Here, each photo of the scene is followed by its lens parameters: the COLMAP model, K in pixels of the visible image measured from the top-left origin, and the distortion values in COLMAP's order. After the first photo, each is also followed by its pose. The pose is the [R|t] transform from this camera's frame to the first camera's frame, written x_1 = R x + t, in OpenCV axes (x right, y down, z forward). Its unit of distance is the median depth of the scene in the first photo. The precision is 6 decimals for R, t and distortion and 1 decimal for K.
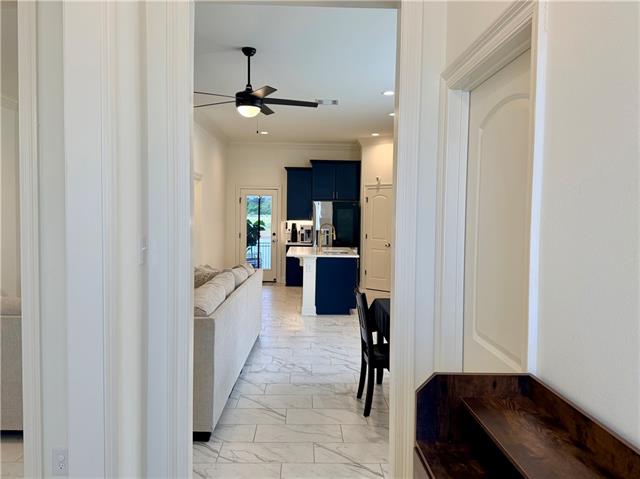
lens RADIAL K [[543.4, 0, 320.0], [0, 543.4, 239.5], [0, 0, 1]] dist [0.064013, -0.007766]
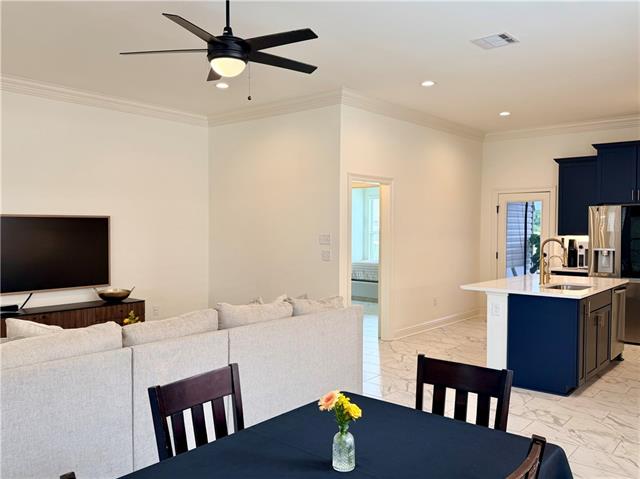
lens RADIAL K [[543.4, 0, 320.0], [0, 543.4, 239.5], [0, 0, 1]] dist [0.064013, -0.007766]
pose [[0.745170, 0.005436, -0.666852, 0.189379], [-0.025518, 0.999467, -0.020367, -0.008083], [0.666386, 0.032194, 0.744912, 0.284683]]
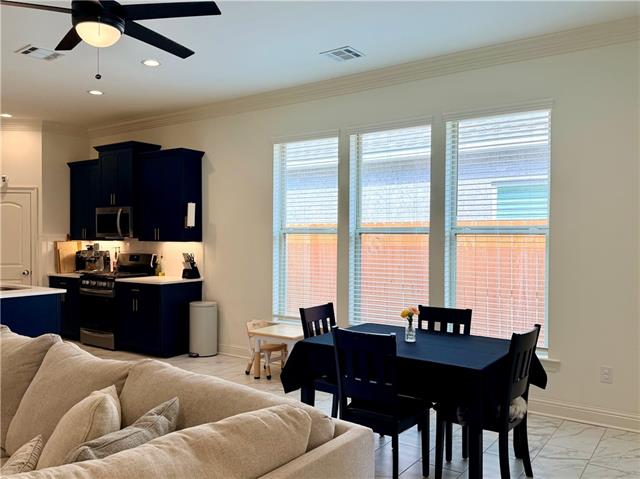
lens RADIAL K [[543.4, 0, 320.0], [0, 543.4, 239.5], [0, 0, 1]] dist [0.064013, -0.007766]
pose [[0.607319, -0.019326, 0.794223, -0.206288], [0.042990, 0.999039, -0.008564, -0.010194], [-0.793294, 0.039345, 0.607566, 0.243564]]
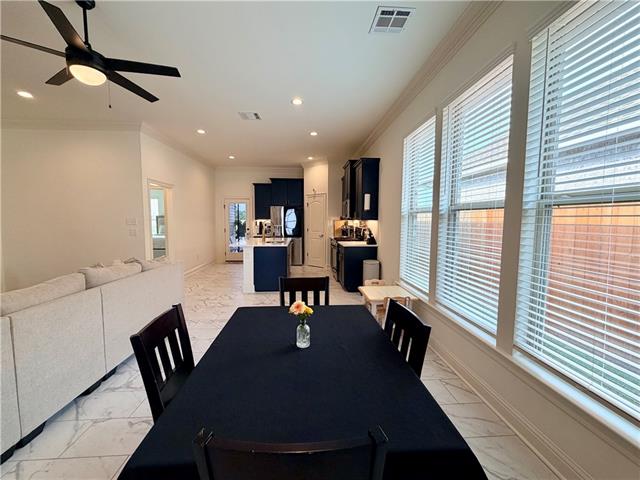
lens RADIAL K [[265.0, 0, 322.7], [0, 265.0, 240.1], [0, 0, 1]] dist [0.001187, 0.000599]
pose [[0.999152, -0.013104, 0.039038, 0.097002], [0.011905, 0.999455, 0.030786, -0.000008], [-0.039421, -0.030295, 0.998763, 0.283679]]
